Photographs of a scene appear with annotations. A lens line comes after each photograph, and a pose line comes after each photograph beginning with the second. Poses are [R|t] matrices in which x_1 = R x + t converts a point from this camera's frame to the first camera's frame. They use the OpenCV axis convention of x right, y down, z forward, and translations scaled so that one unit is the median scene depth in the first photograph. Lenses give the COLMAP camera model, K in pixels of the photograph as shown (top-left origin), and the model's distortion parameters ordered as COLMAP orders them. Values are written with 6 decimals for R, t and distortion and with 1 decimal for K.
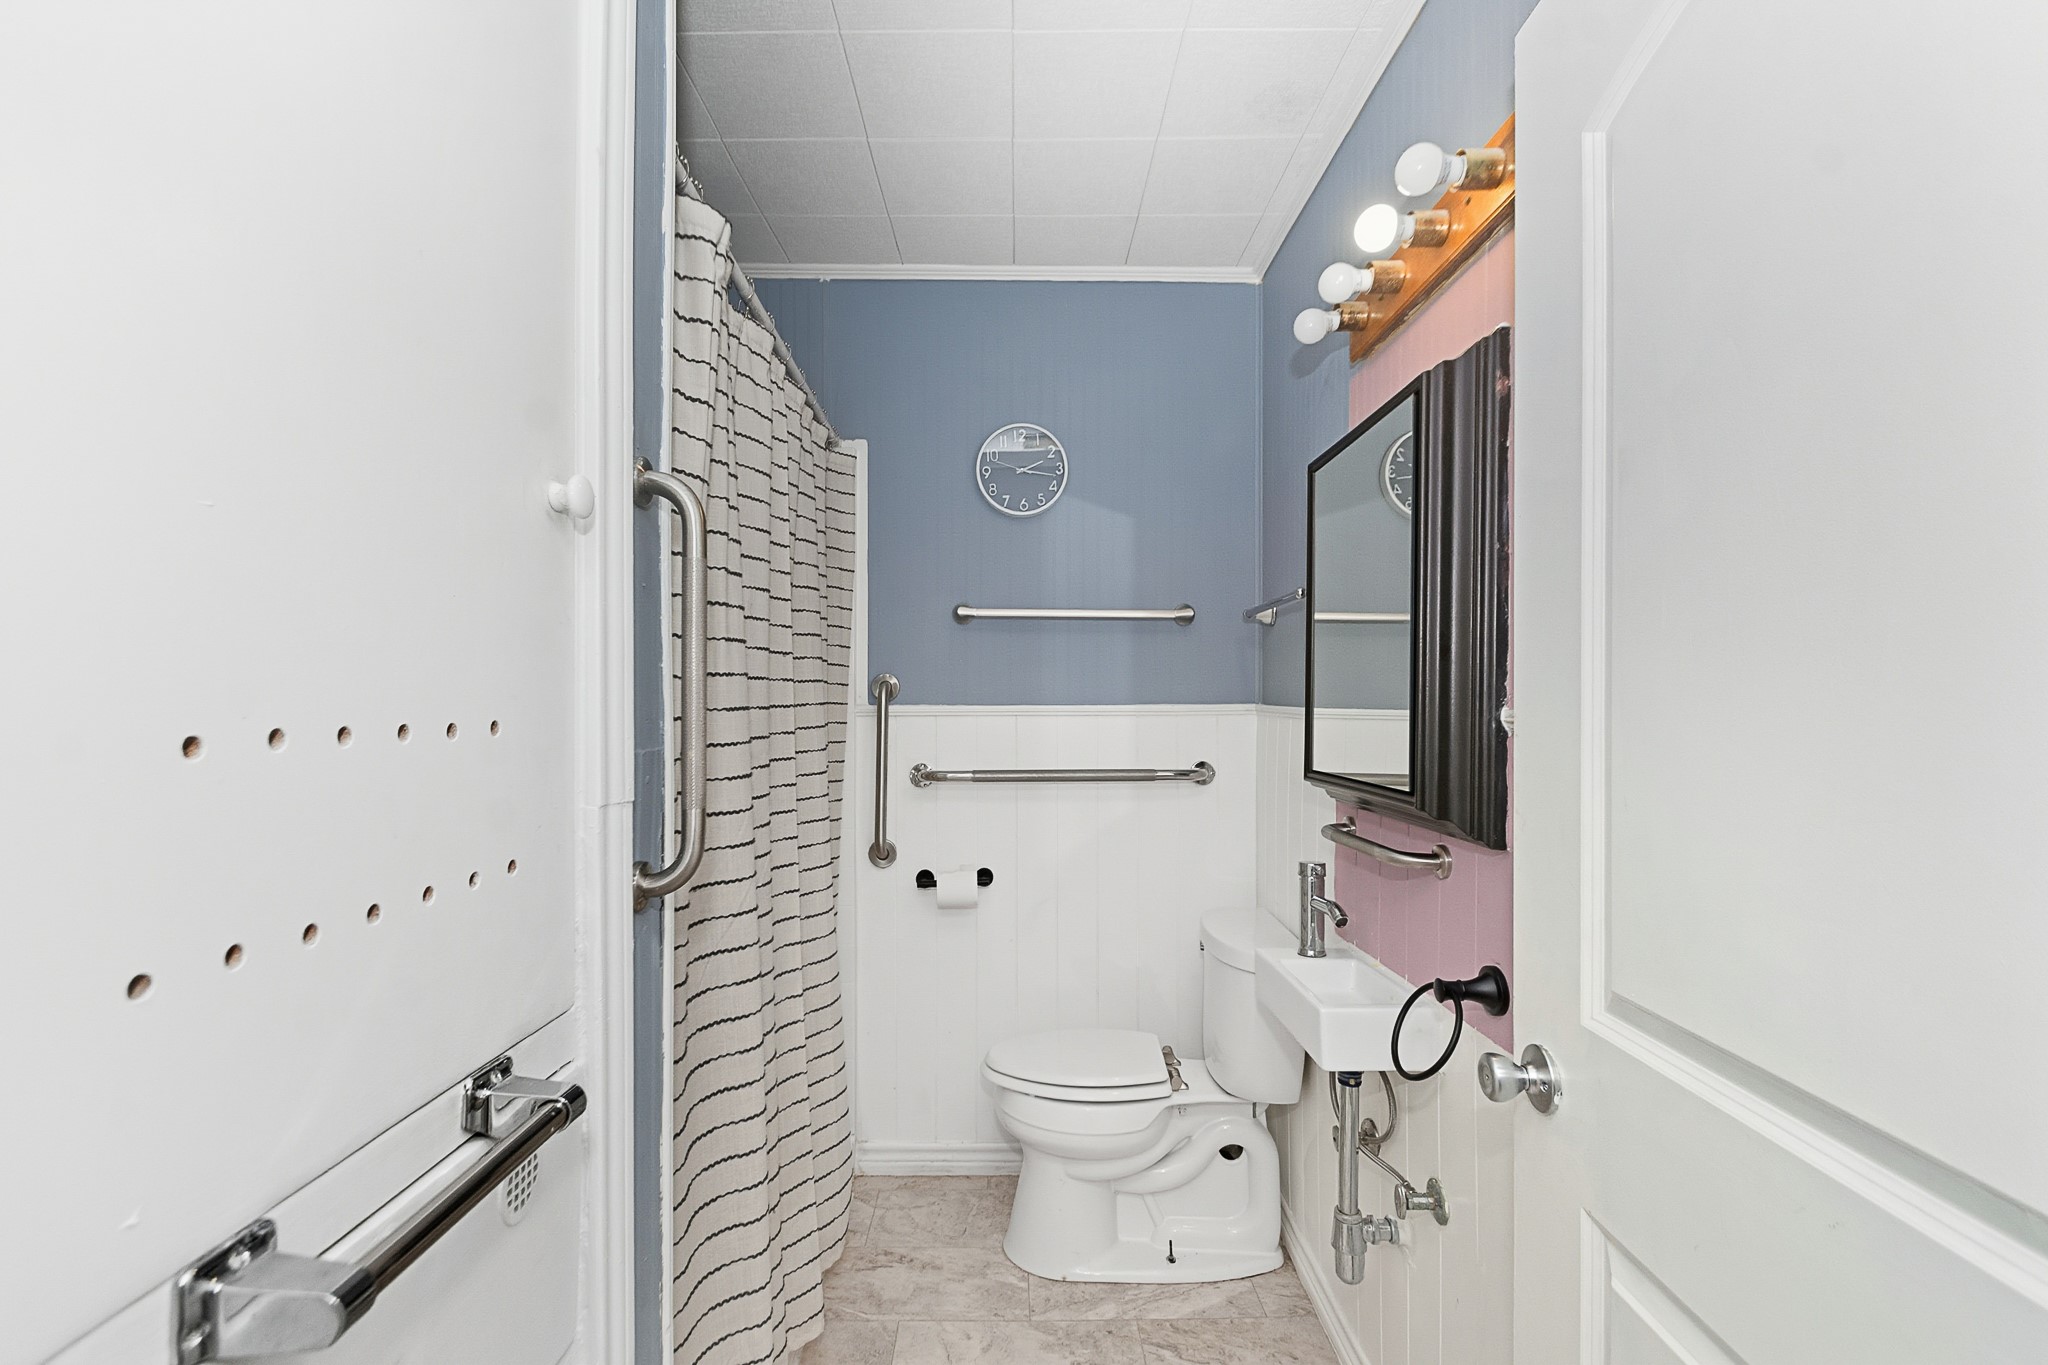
lens RADIAL K [[926.0, 0, 1026.6], [0, 926.0, 692.2], [0, 0, 1]] dist [0.001924, -0.000126]
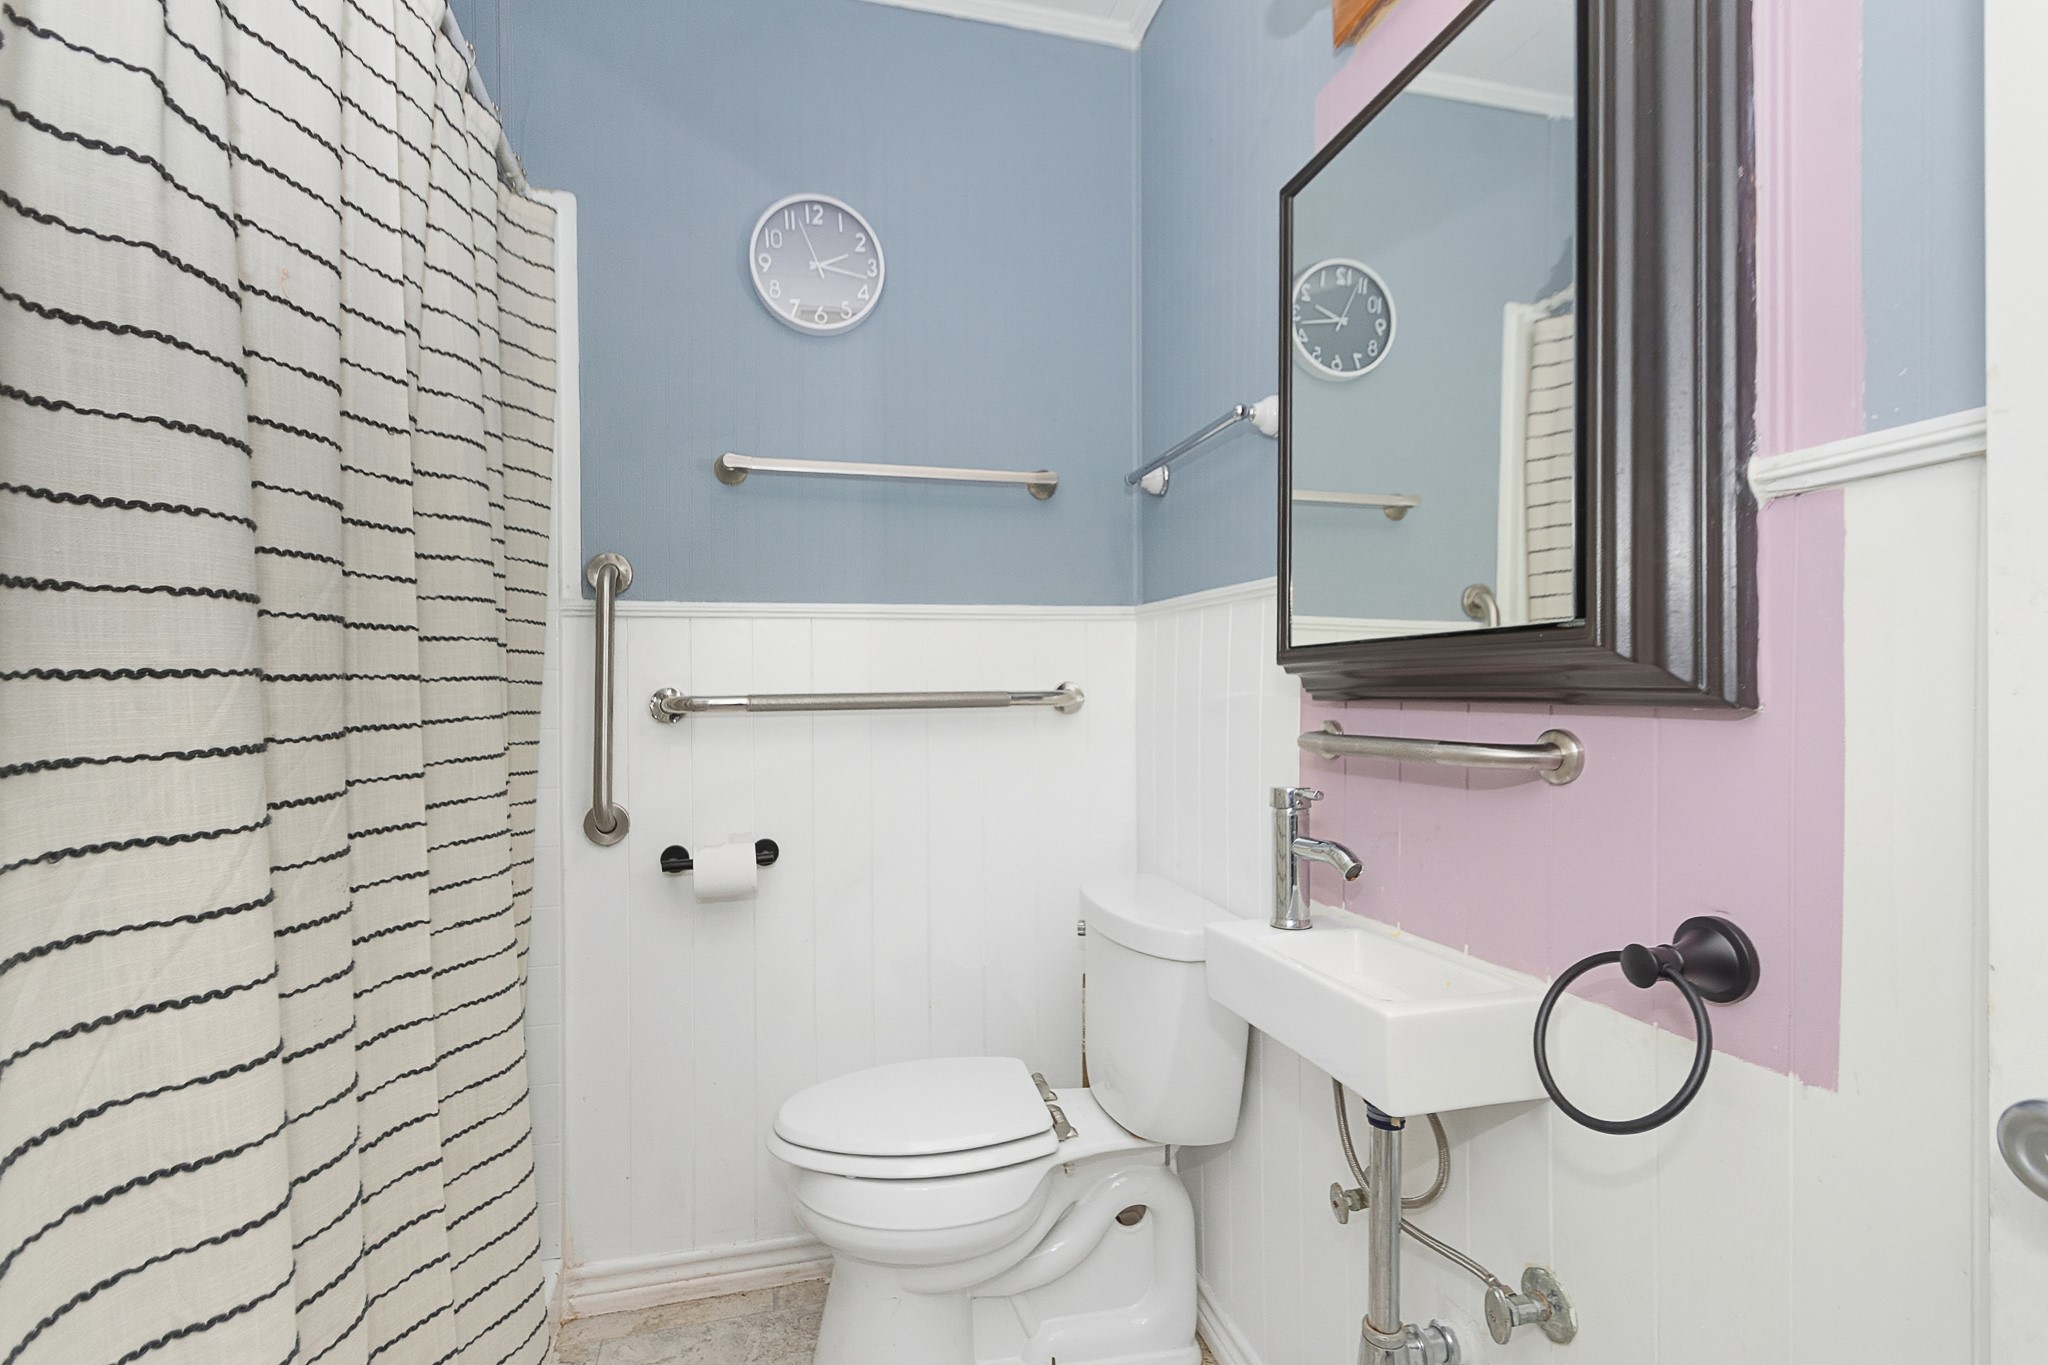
lens RADIAL K [[925.4, 0, 1012.1], [0, 925.4, 686.7], [0, 0, 1]] dist [0.014268, -0.006826]
pose [[0.971164, -0.006911, 0.238313, -0.034282], [0.007851, 0.999965, -0.002999, 0.087617], [-0.238283, 0.004783, 0.971184, 0.313567]]
